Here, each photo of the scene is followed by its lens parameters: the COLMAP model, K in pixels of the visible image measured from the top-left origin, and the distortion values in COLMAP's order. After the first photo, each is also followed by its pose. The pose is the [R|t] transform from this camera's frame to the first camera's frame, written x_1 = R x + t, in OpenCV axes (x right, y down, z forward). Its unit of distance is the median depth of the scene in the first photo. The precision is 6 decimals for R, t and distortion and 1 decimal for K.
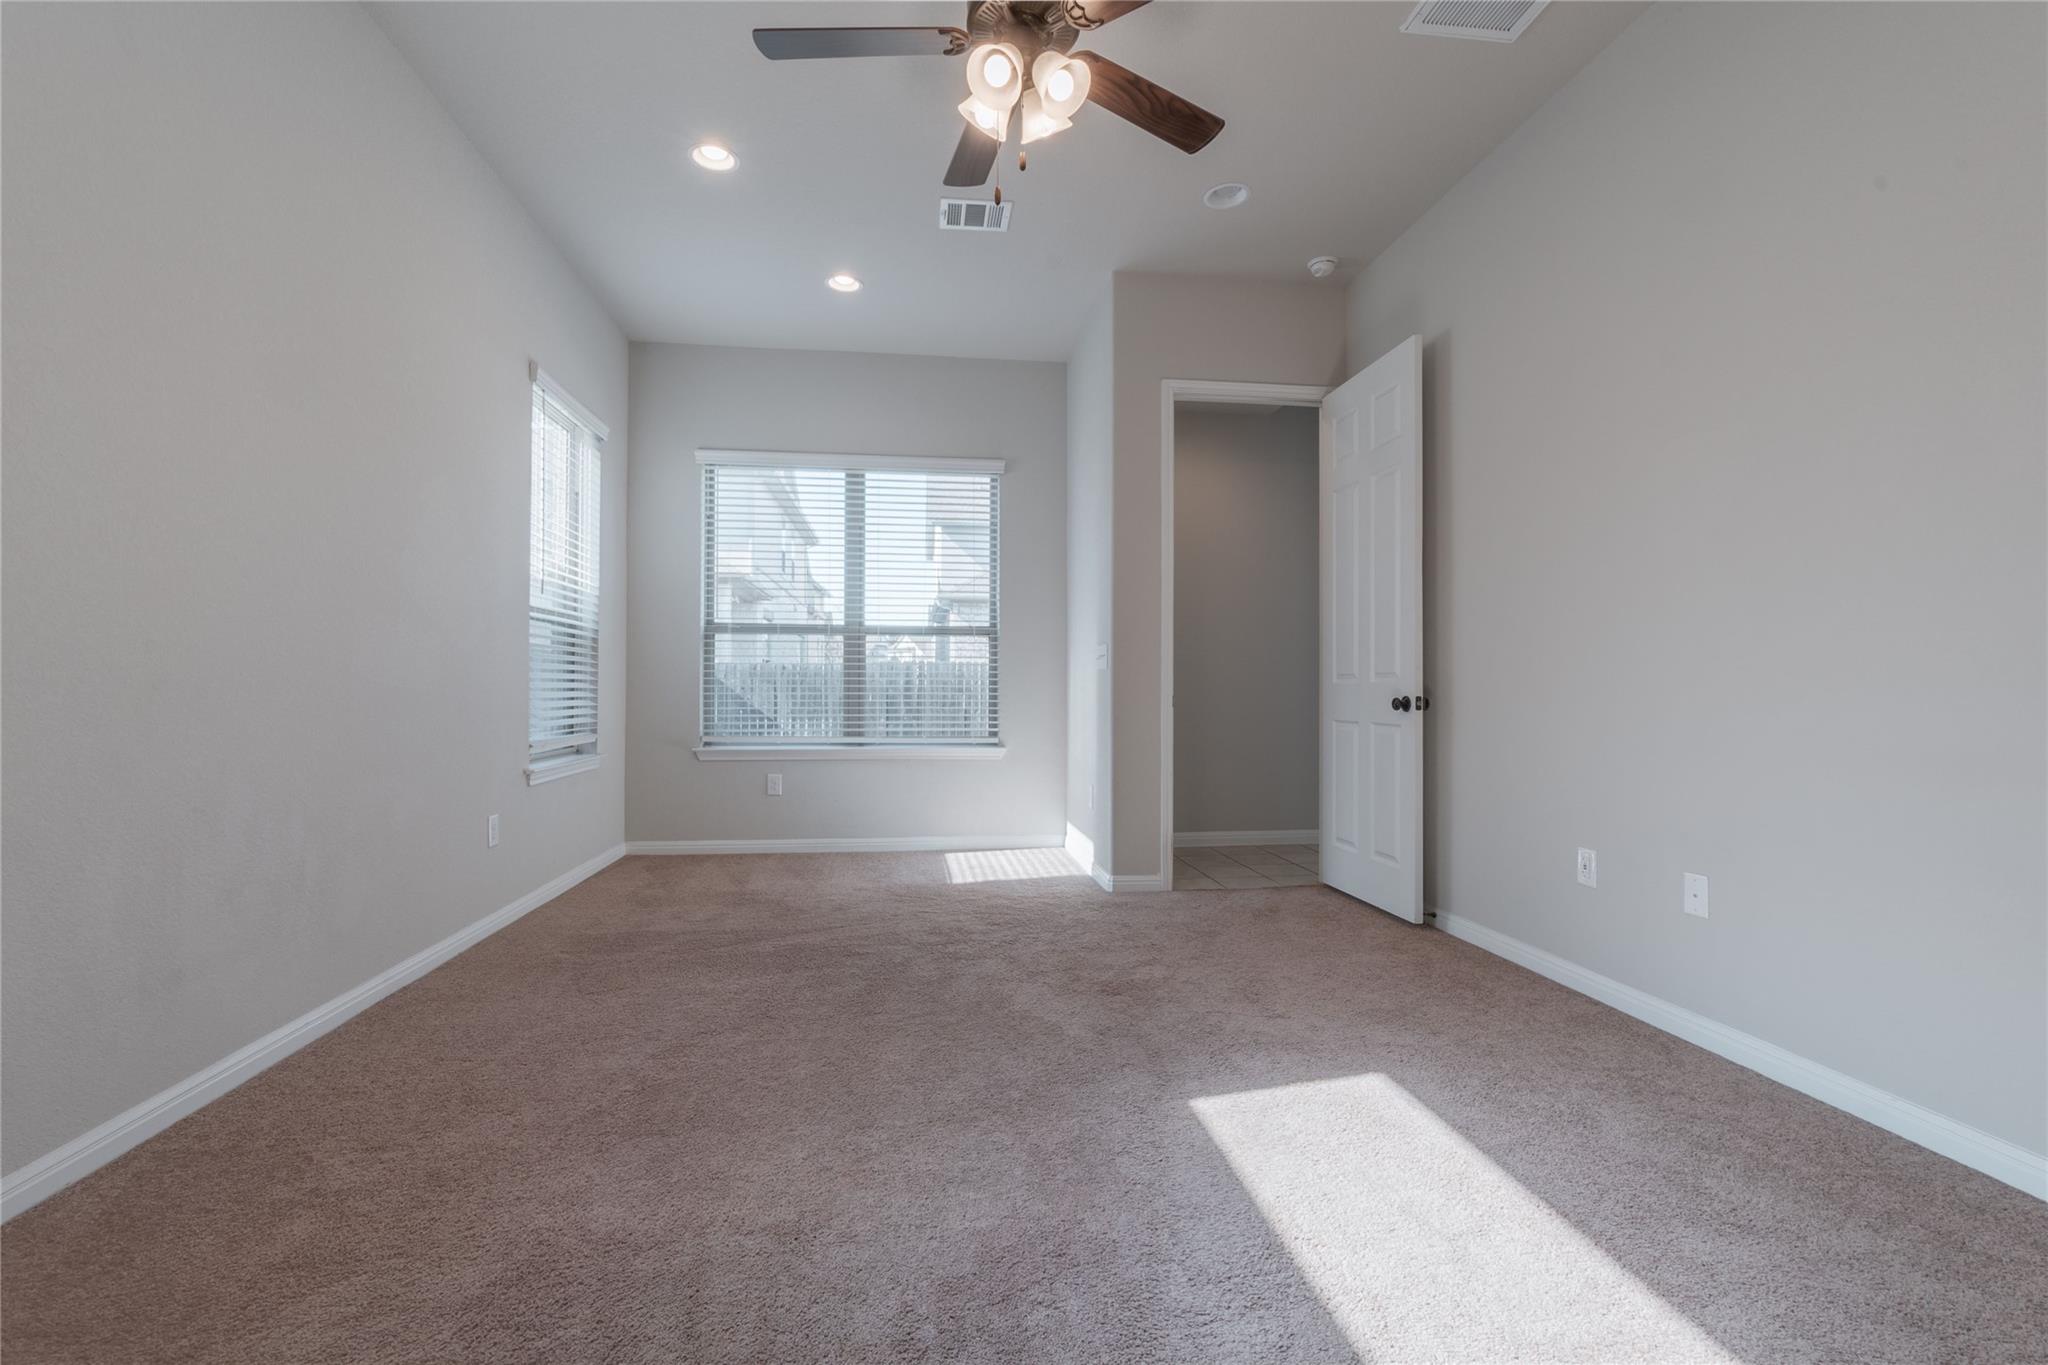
lens RADIAL K [[875.6, 0, 1014.0], [0, 875.6, 683.5], [0, 0, 1]] dist [-0.005830, 0.000956]
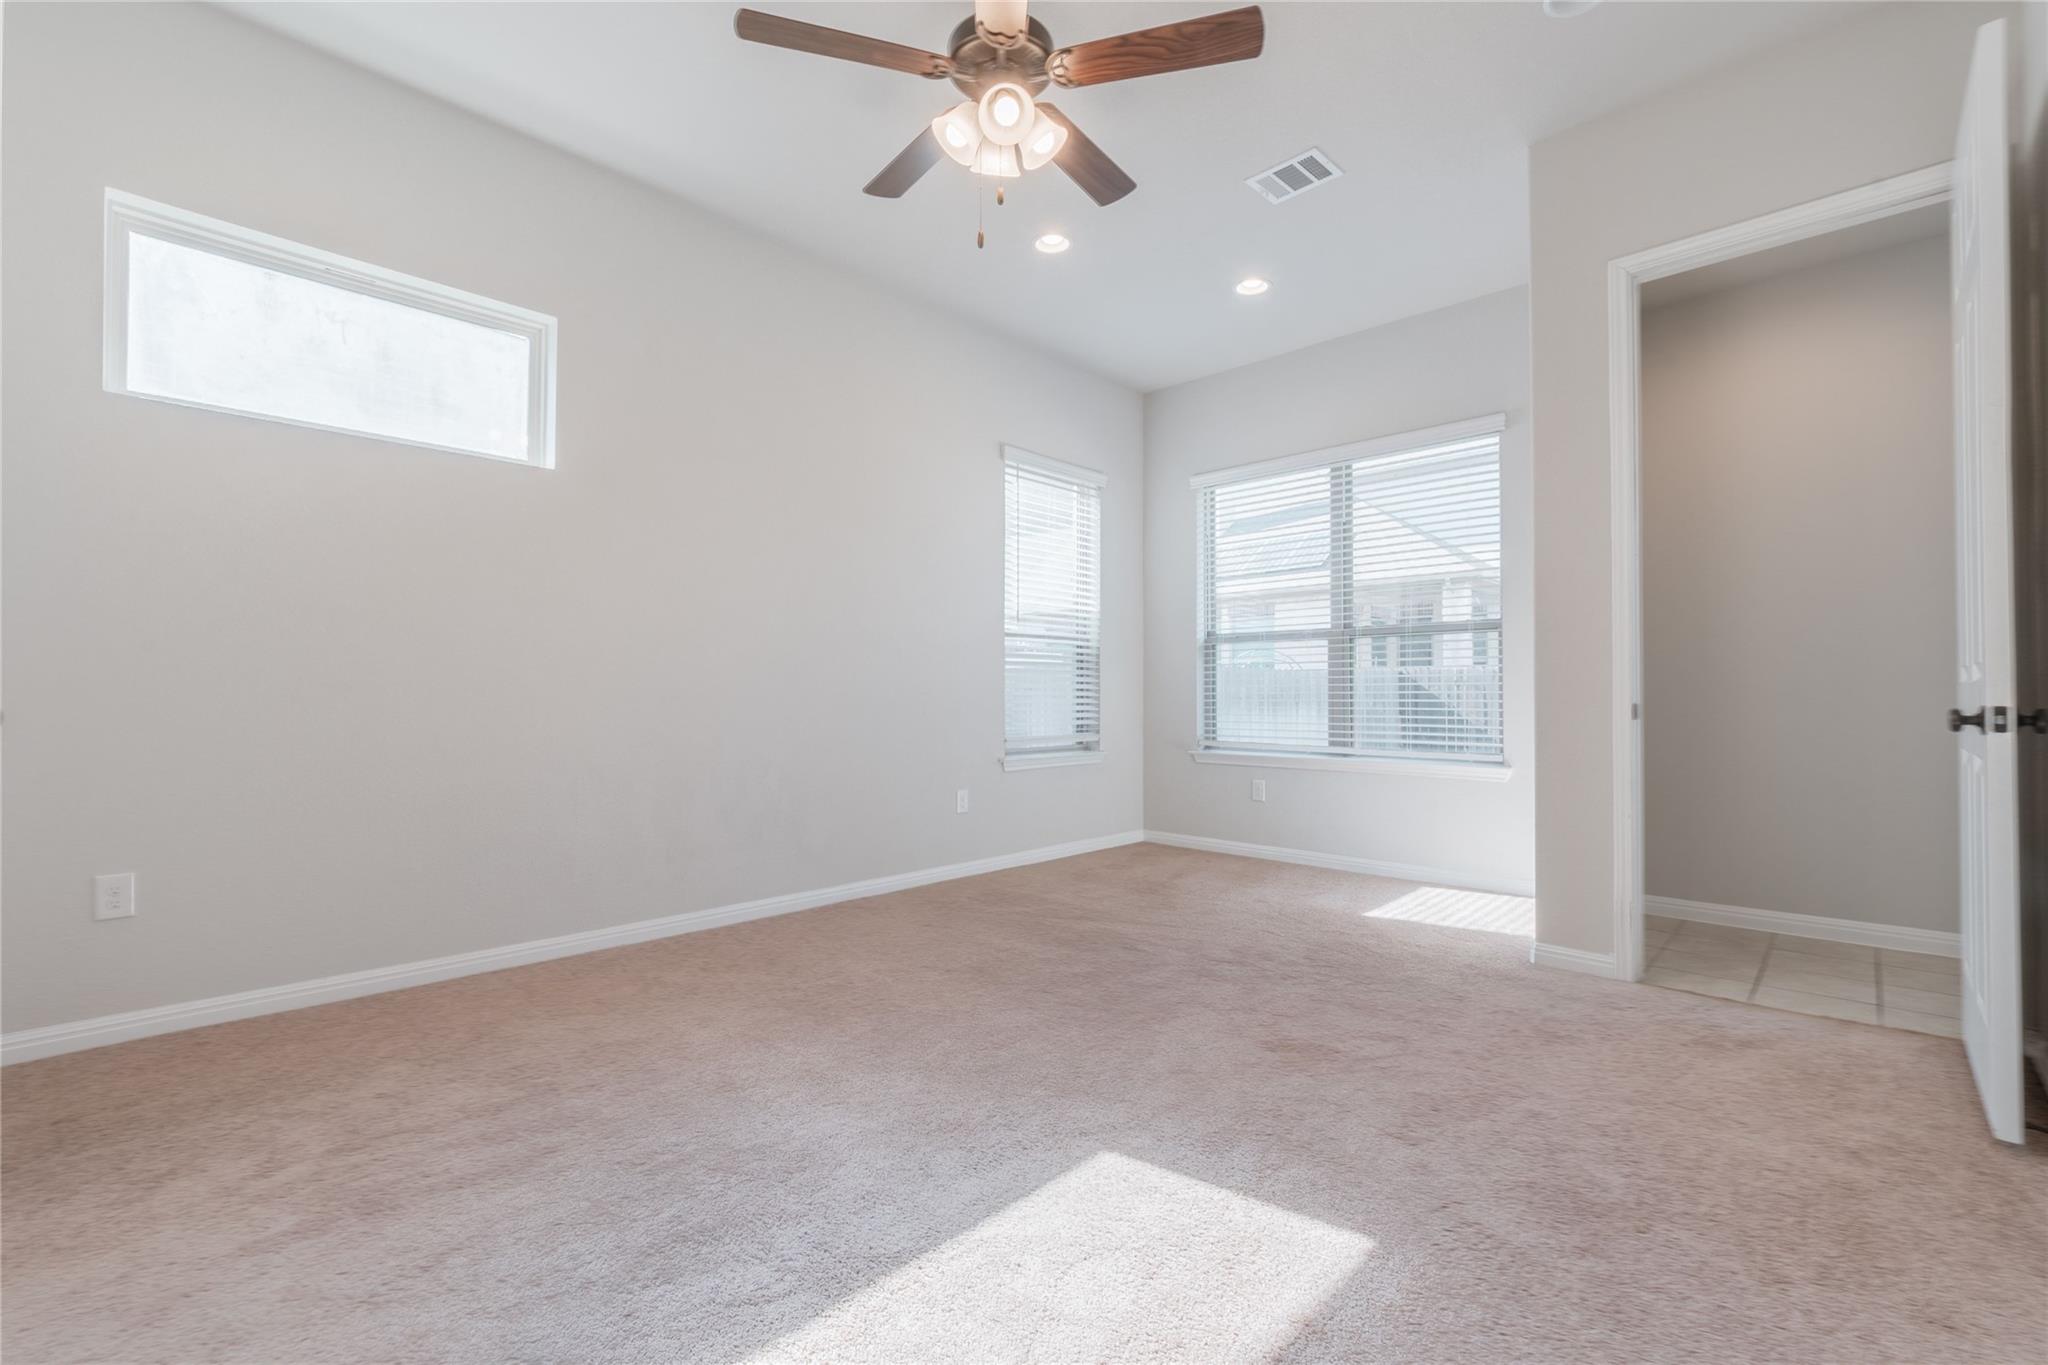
lens RADIAL K [[875.6, 0, 1014.0], [0, 875.6, 683.5], [0, 0, 1]] dist [-0.005830, 0.000956]
pose [[0.627156, -0.014179, -0.778764, 0.382721], [0.007344, 0.999897, -0.012291, 0.002435], [0.778859, 0.001989, 0.627196, 0.160216]]
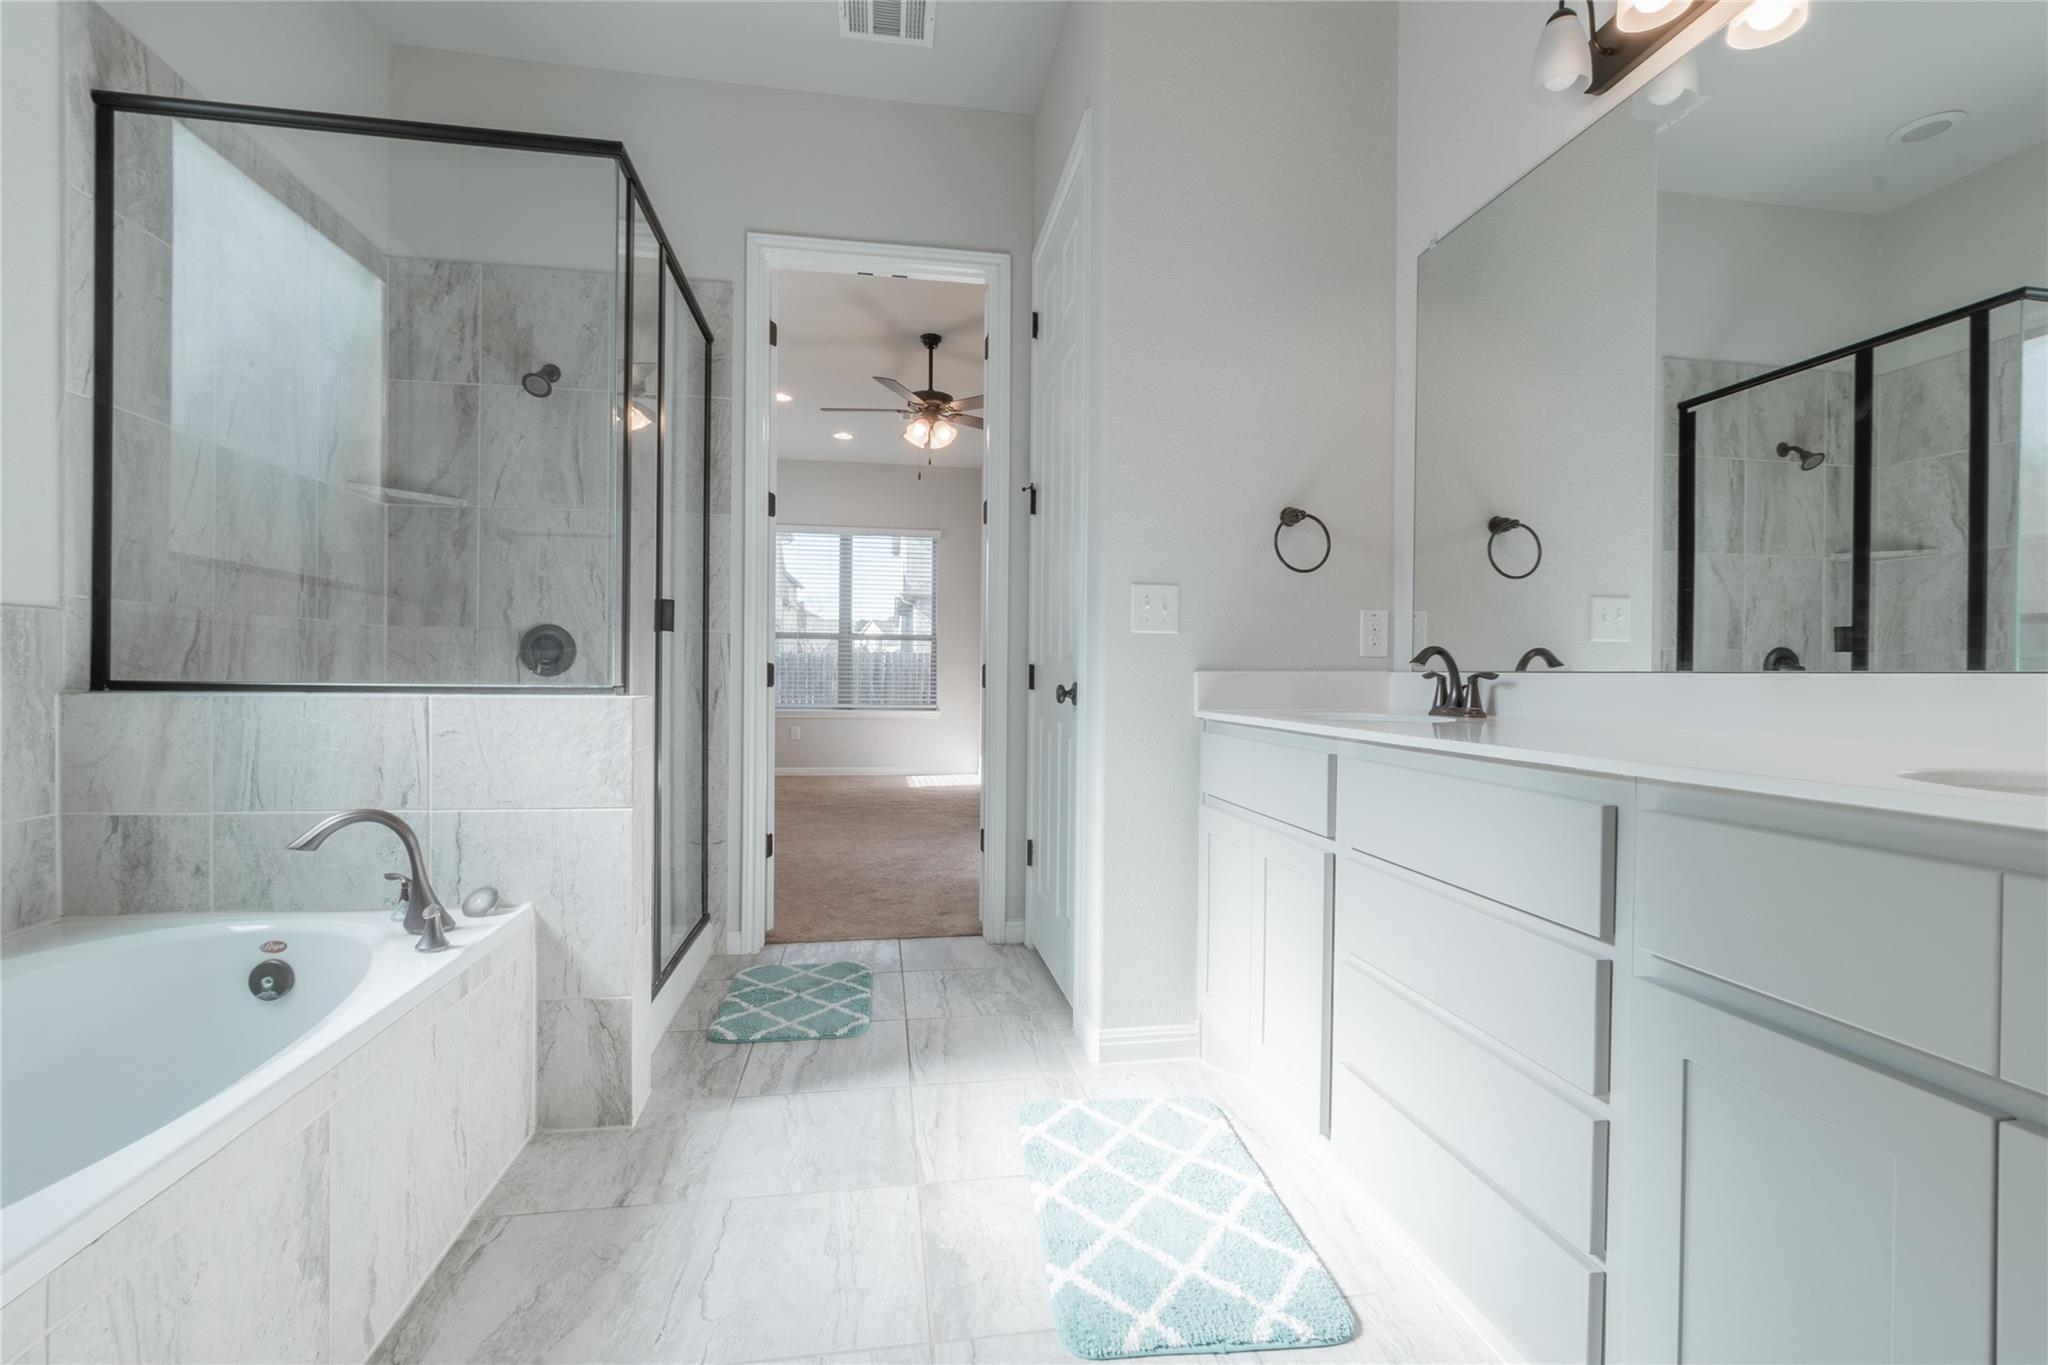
lens RADIAL K [[875.6, 0, 1014.0], [0, 875.6, 683.5], [0, 0, 1]] dist [-0.005830, 0.000956]
pose [[0.999229, 0.008302, 0.038383, 0.074609], [-0.008885, 0.999848, 0.015023, -0.003210], [-0.038253, -0.015353, 0.999150, -0.707340]]
